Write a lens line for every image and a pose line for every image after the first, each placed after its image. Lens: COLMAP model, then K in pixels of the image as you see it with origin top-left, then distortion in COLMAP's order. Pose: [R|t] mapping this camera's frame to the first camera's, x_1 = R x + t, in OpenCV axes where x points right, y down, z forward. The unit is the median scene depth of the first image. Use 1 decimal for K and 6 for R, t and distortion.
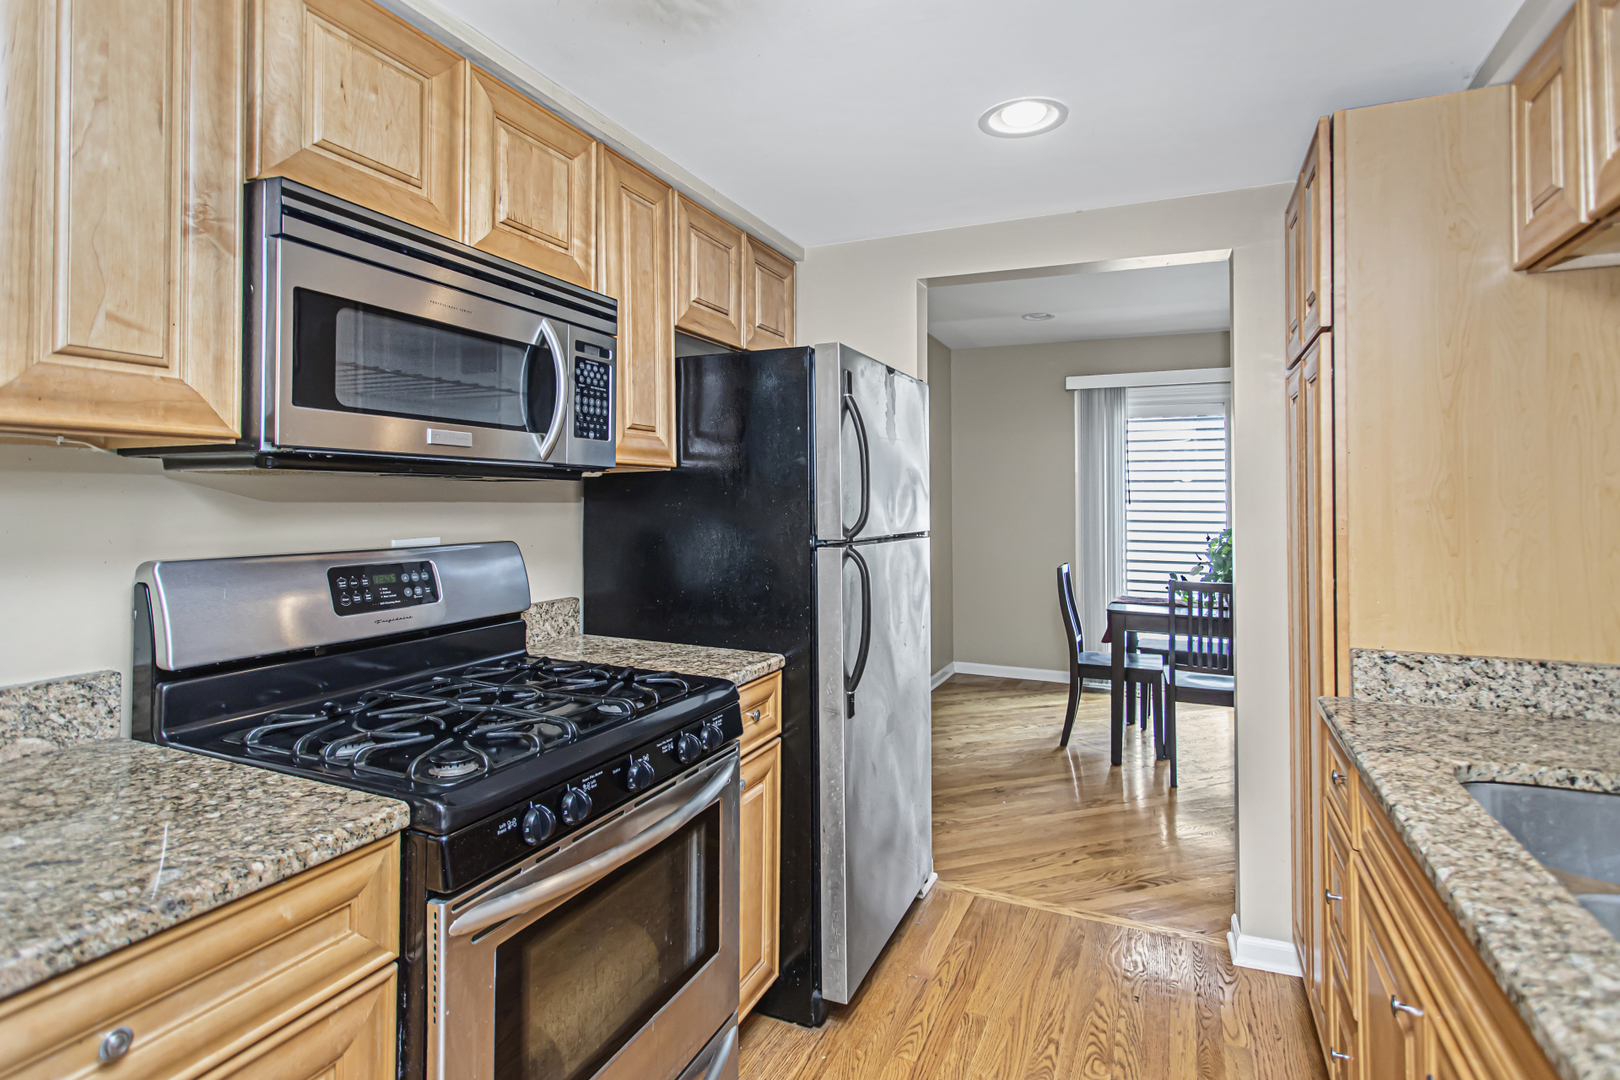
lens RADIAL K [[776.8, 0, 831.1], [0, 776.8, 495.7], [0, 0, 1]] dist [-0.000069, 0.000127]
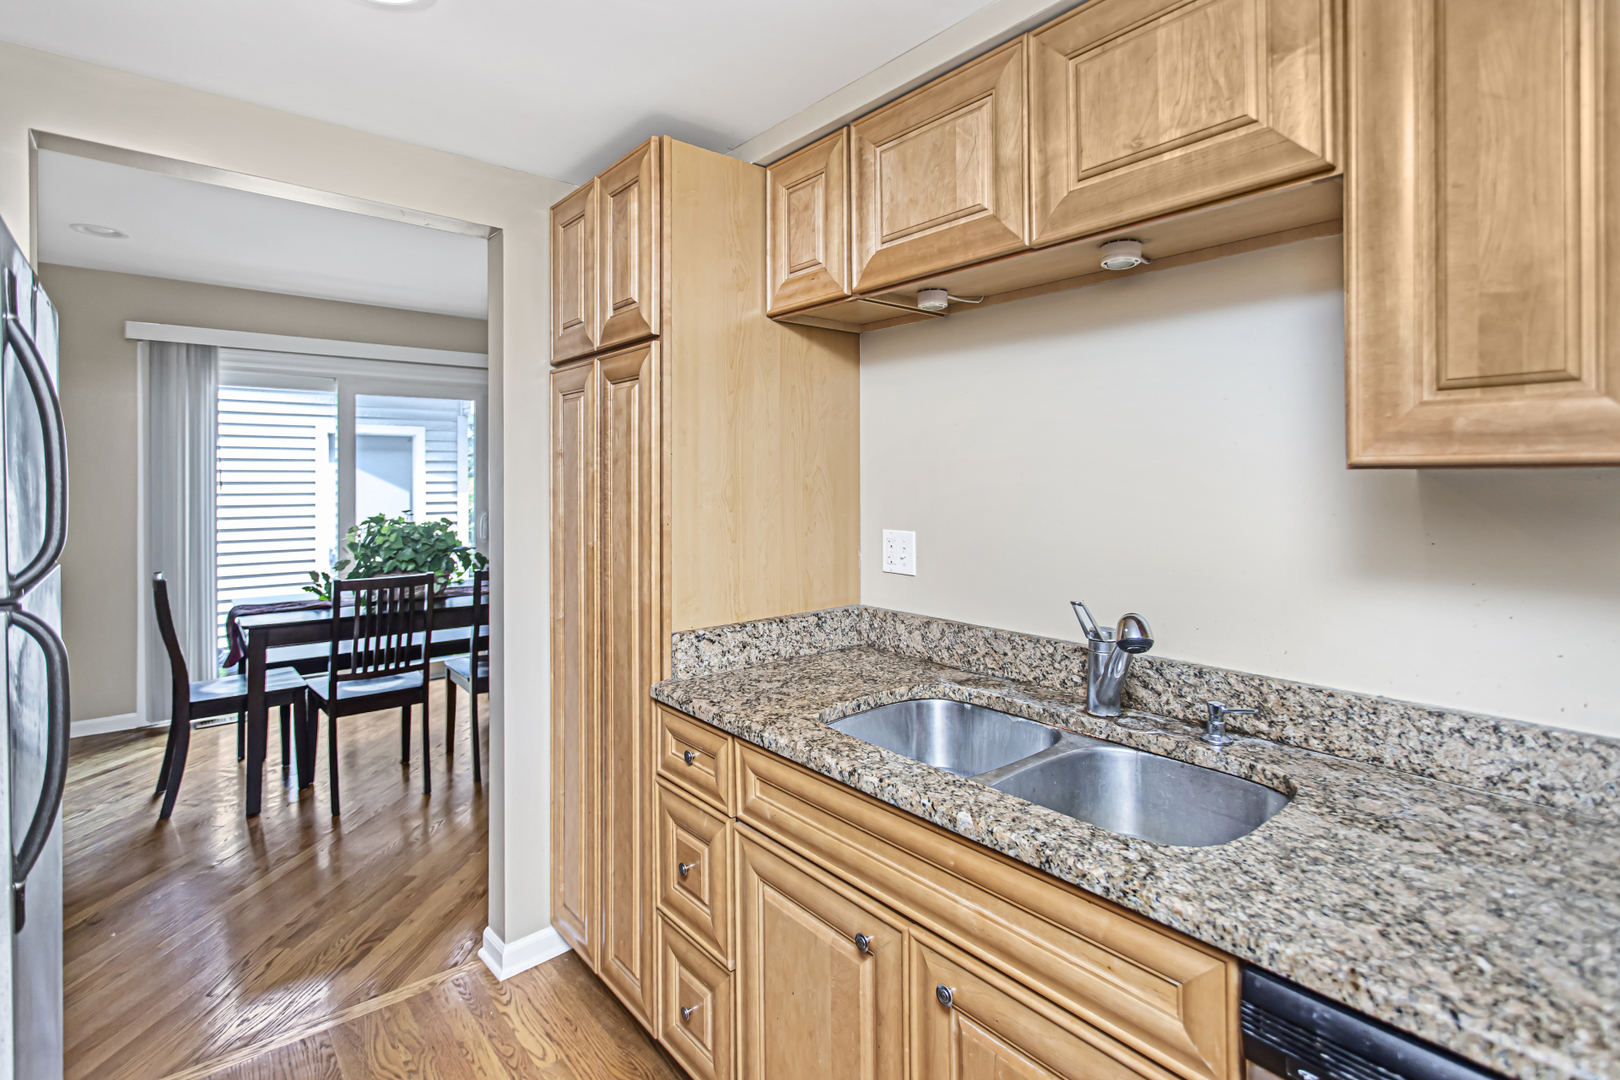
lens RADIAL K [[776.8, 0, 820.7], [0, 776.8, 481.0], [0, 0, 1]] dist [-0.000069, 0.000127]
pose [[0.476780, -0.004422, 0.879012, -0.196824], [-0.001705, 0.999981, 0.005955, -0.025511], [-0.879021, -0.004338, 0.476763, 0.305659]]
